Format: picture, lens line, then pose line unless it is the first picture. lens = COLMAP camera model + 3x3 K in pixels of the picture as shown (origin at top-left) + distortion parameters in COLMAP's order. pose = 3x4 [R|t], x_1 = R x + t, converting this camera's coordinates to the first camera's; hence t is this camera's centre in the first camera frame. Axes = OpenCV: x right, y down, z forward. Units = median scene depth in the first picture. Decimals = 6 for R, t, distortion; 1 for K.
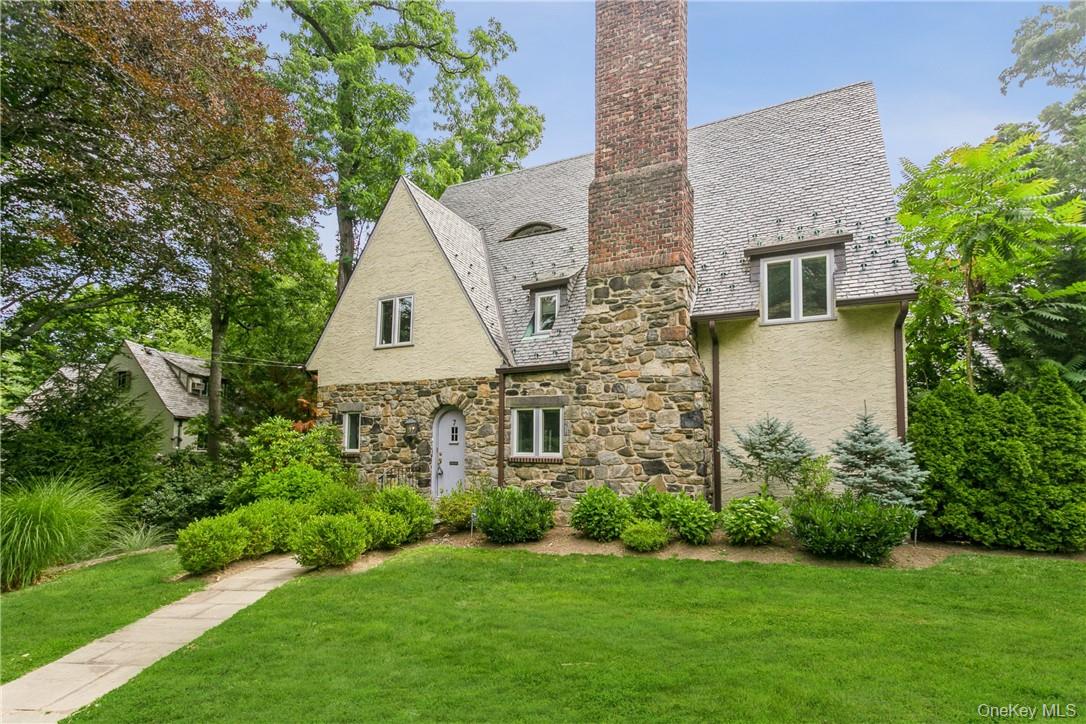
lens RADIAL K [[535.4, 0, 543.0], [0, 535.4, 341.4], [0, 0, 1]] dist [0.004692, 0.000827]
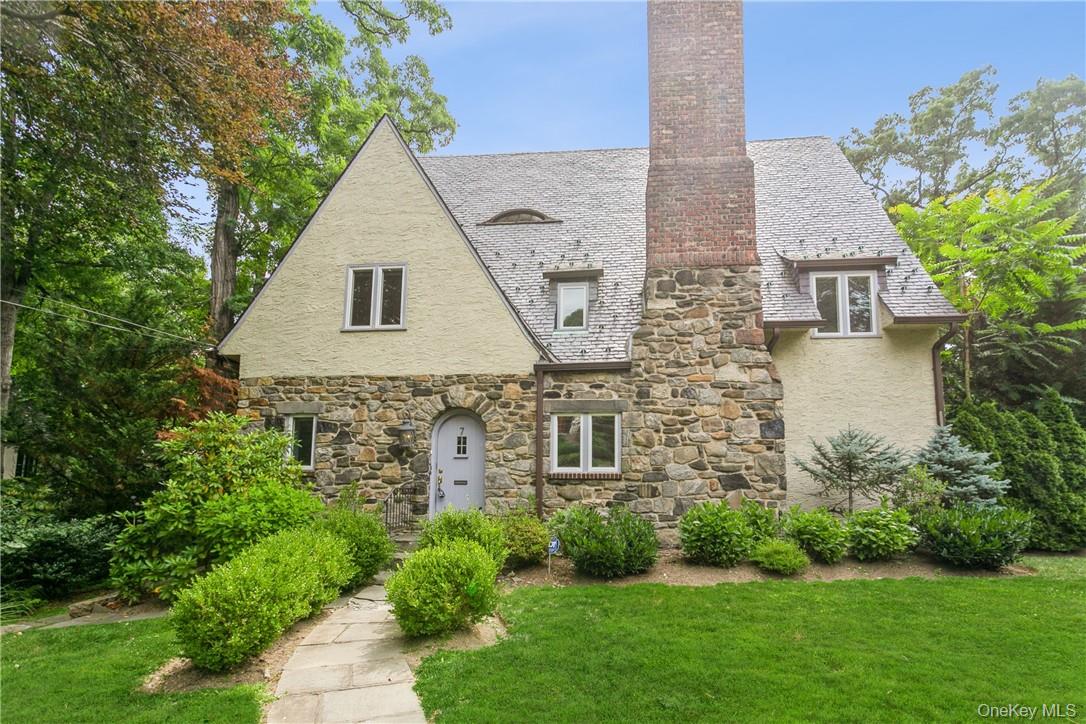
lens RADIAL K [[526.7, 0, 537.2], [0, 526.7, 367.2], [0, 0, 1]] dist [0.008562, 0.001682]
pose [[0.929526, 0.074571, 0.361138, -0.394661], [-0.066251, 0.997175, -0.035382, 0.088247], [-0.362757, 0.008963, 0.931841, 0.267556]]
